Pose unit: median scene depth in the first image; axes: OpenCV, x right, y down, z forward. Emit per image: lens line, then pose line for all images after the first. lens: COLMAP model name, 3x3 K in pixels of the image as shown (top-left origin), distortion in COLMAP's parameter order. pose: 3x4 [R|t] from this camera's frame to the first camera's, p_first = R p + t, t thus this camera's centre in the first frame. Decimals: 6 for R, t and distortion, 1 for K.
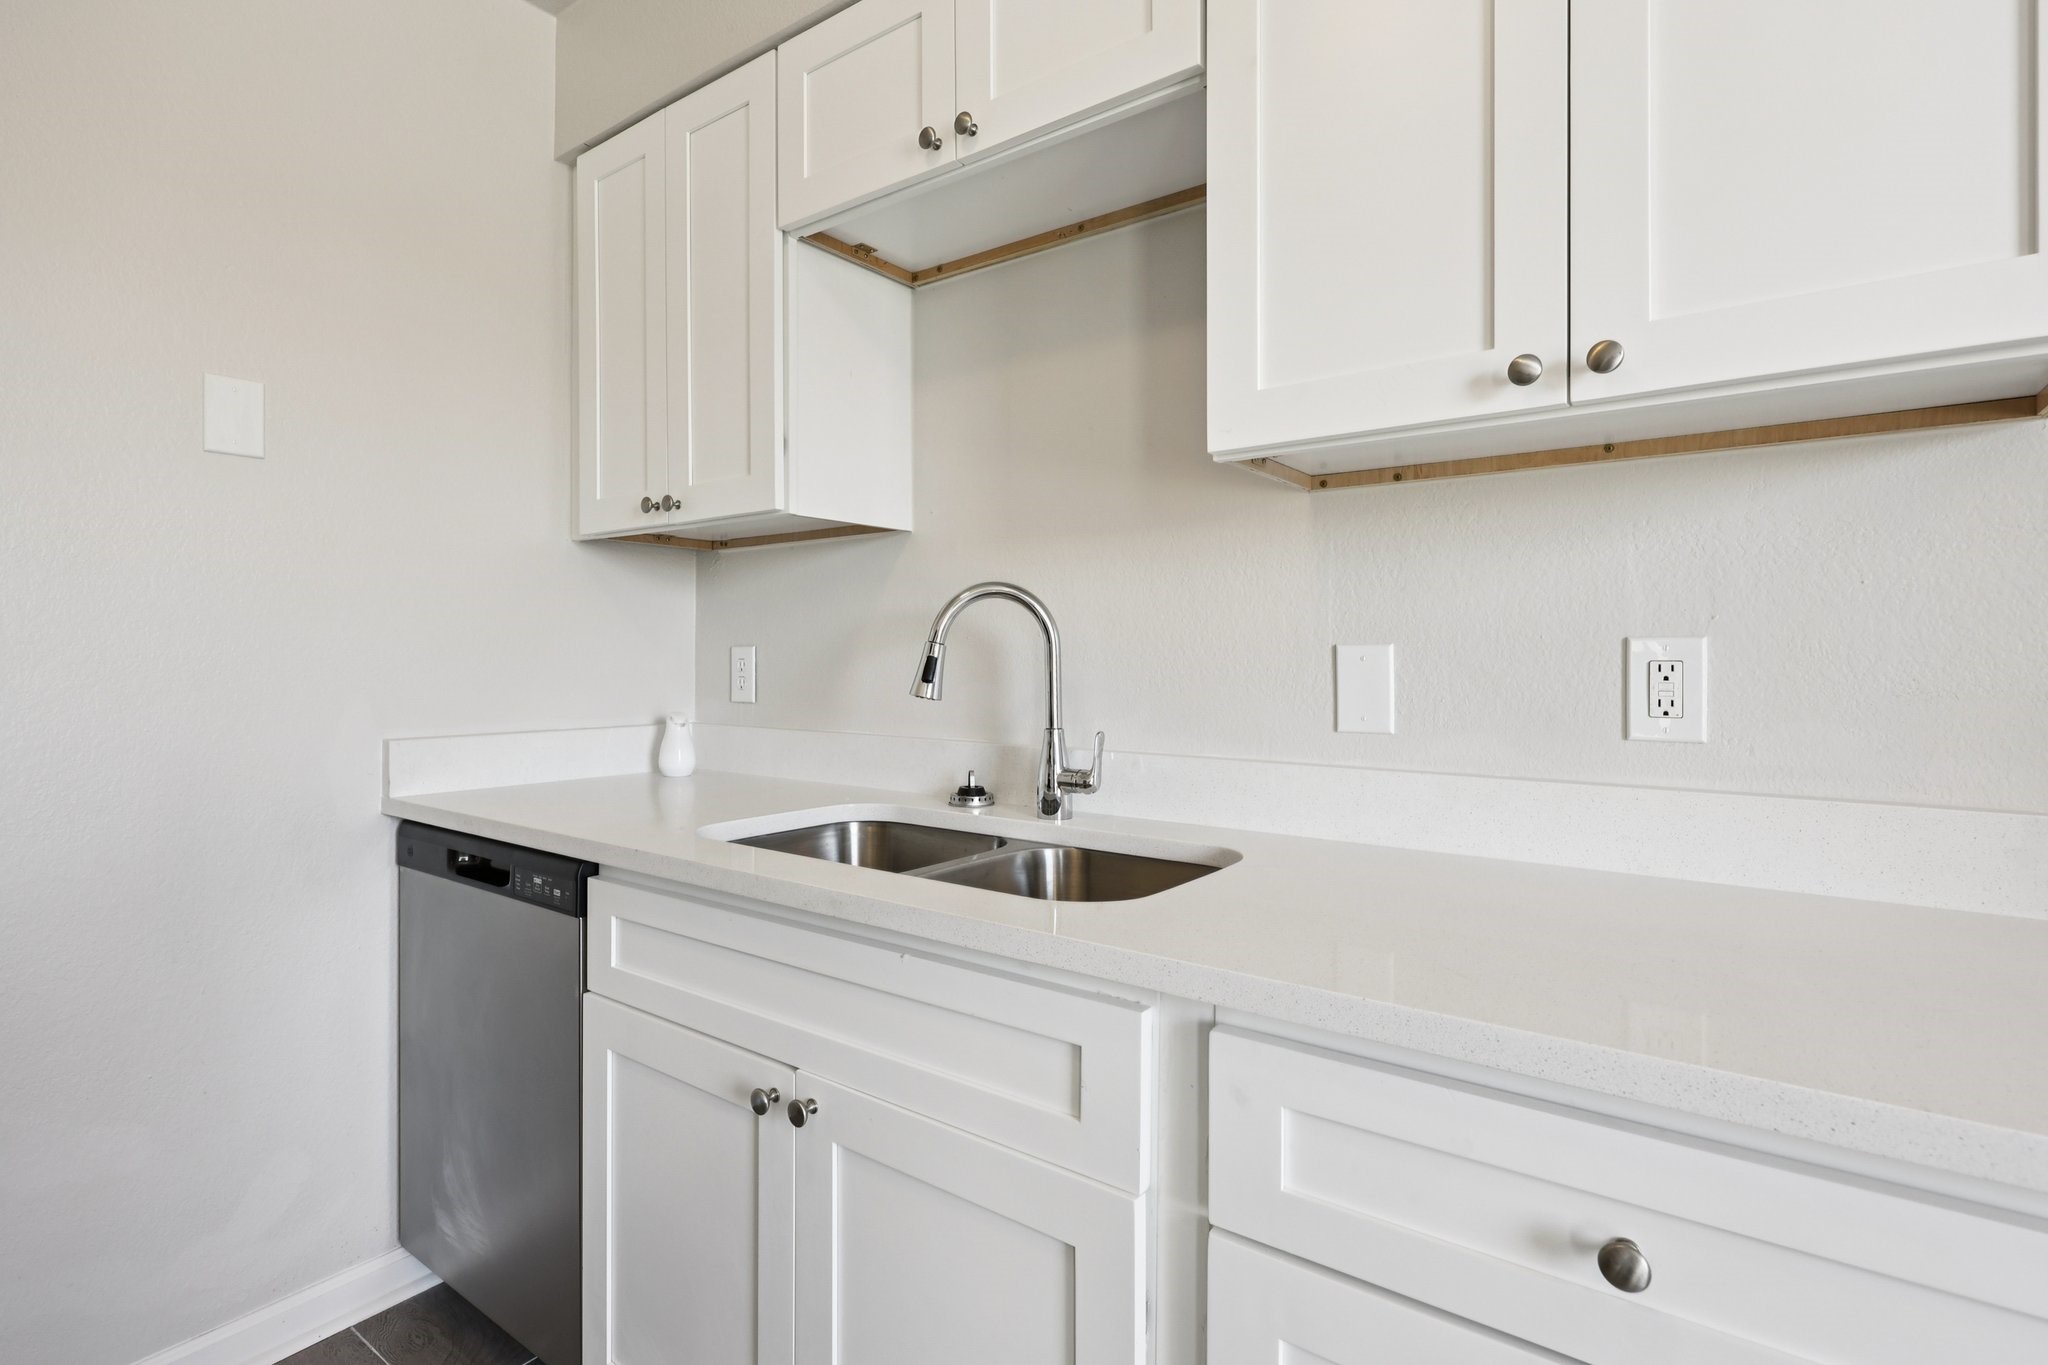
lens RADIAL K [[993.9, 0, 1038.6], [0, 993.9, 661.5], [0, 0, 1]] dist [-0.000660, 0.001469]
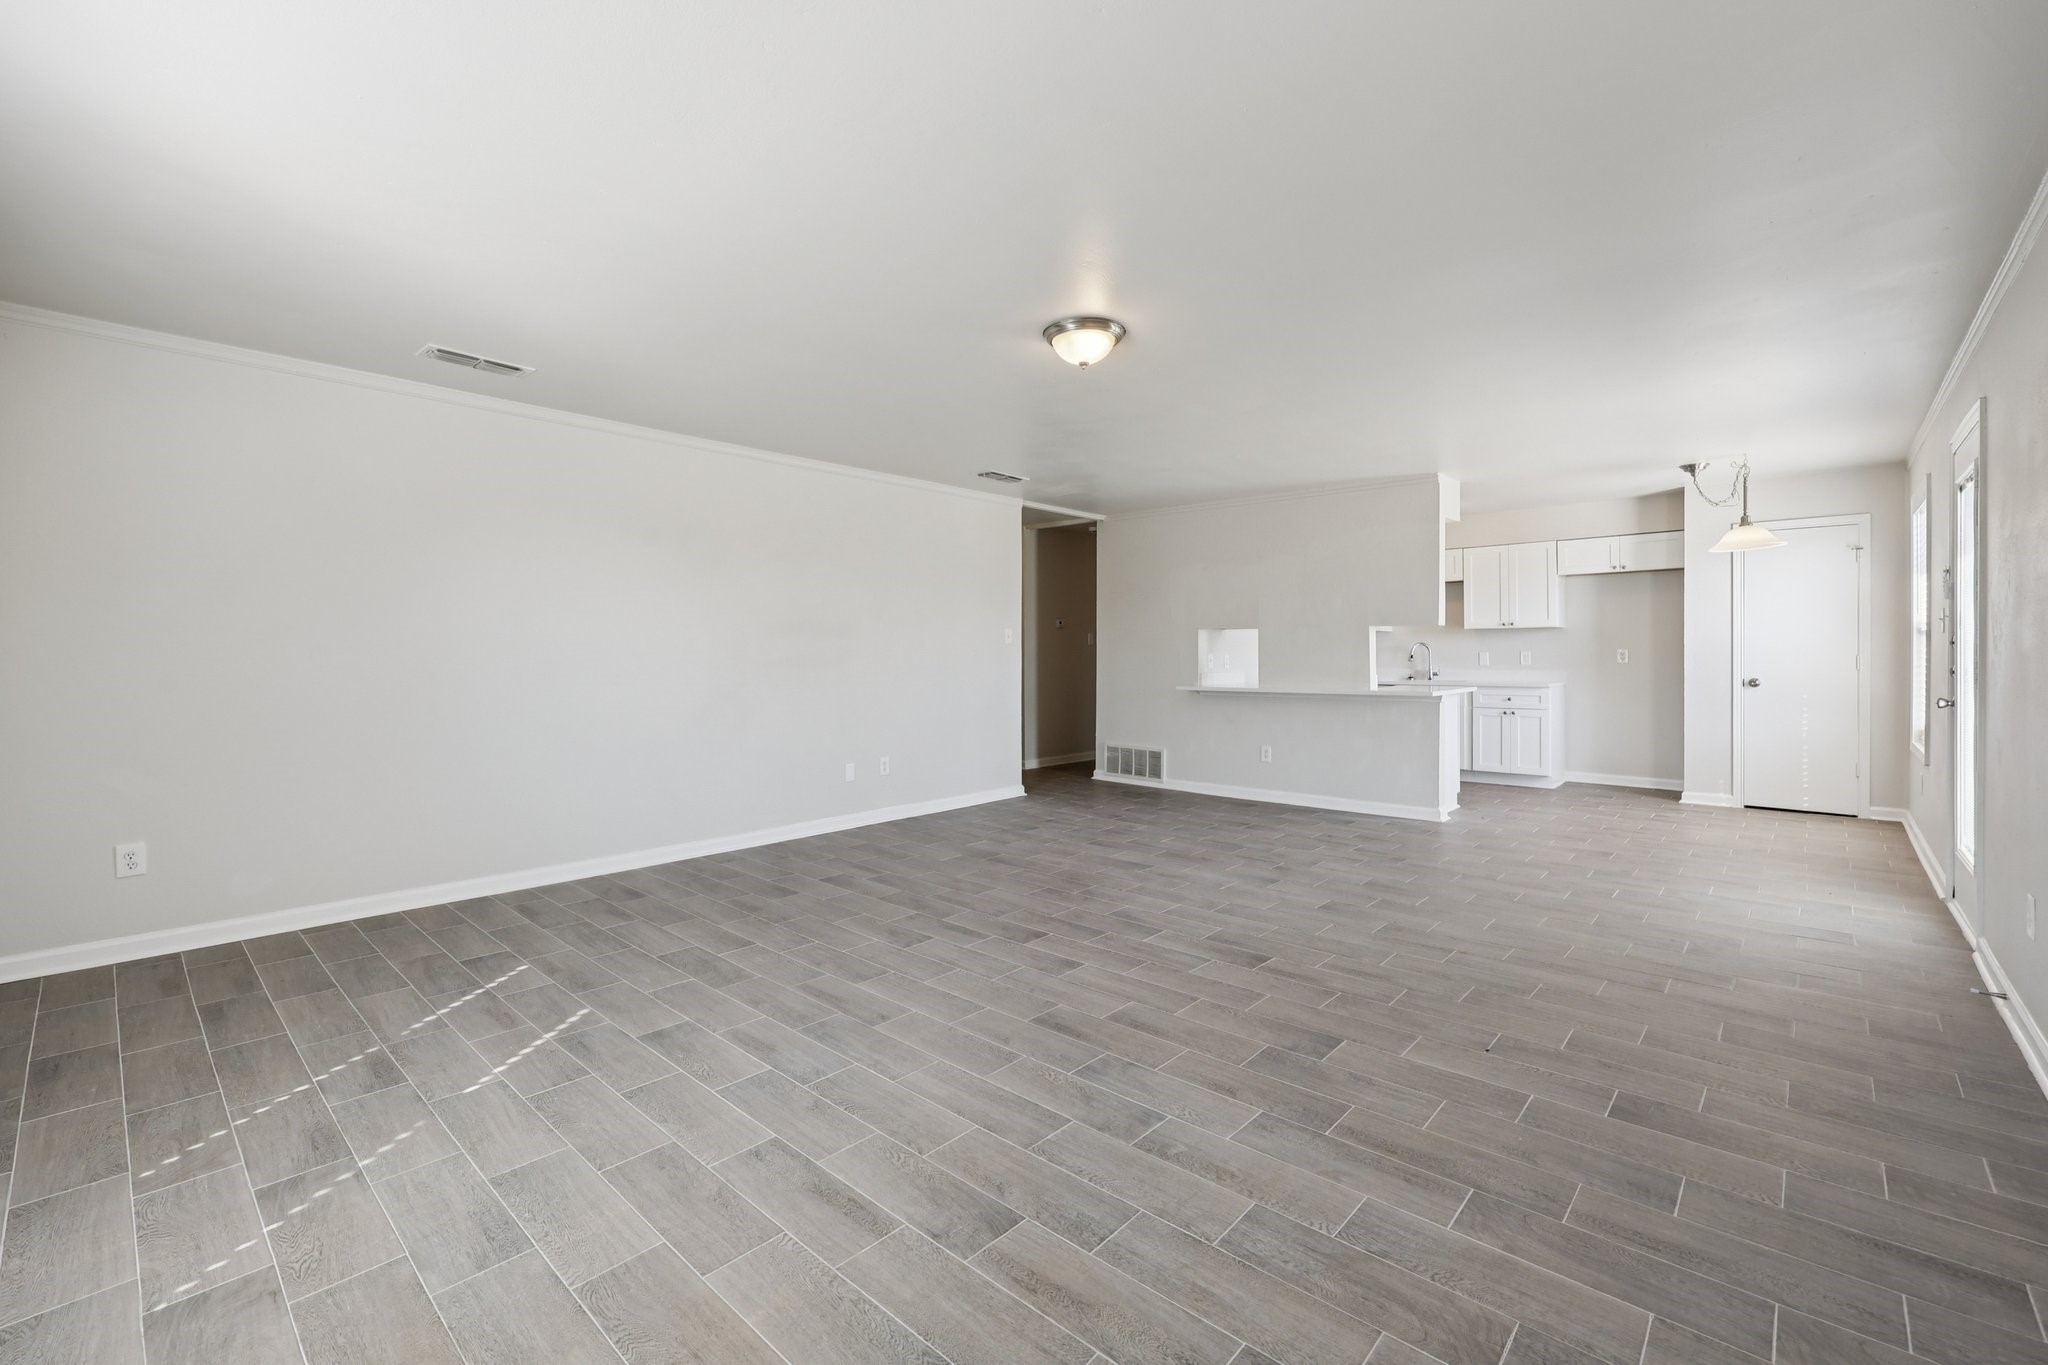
lens RADIAL K [[872.4, 0, 1026.0], [0, 872.4, 666.3], [0, 0, 1]] dist [-0.000386, 0.000776]
pose [[0.994360, -0.008176, -0.105743, -1.985622], [0.009083, 0.999926, 0.008090, -0.000291], [0.105670, -0.009005, 0.994361, -4.851554]]
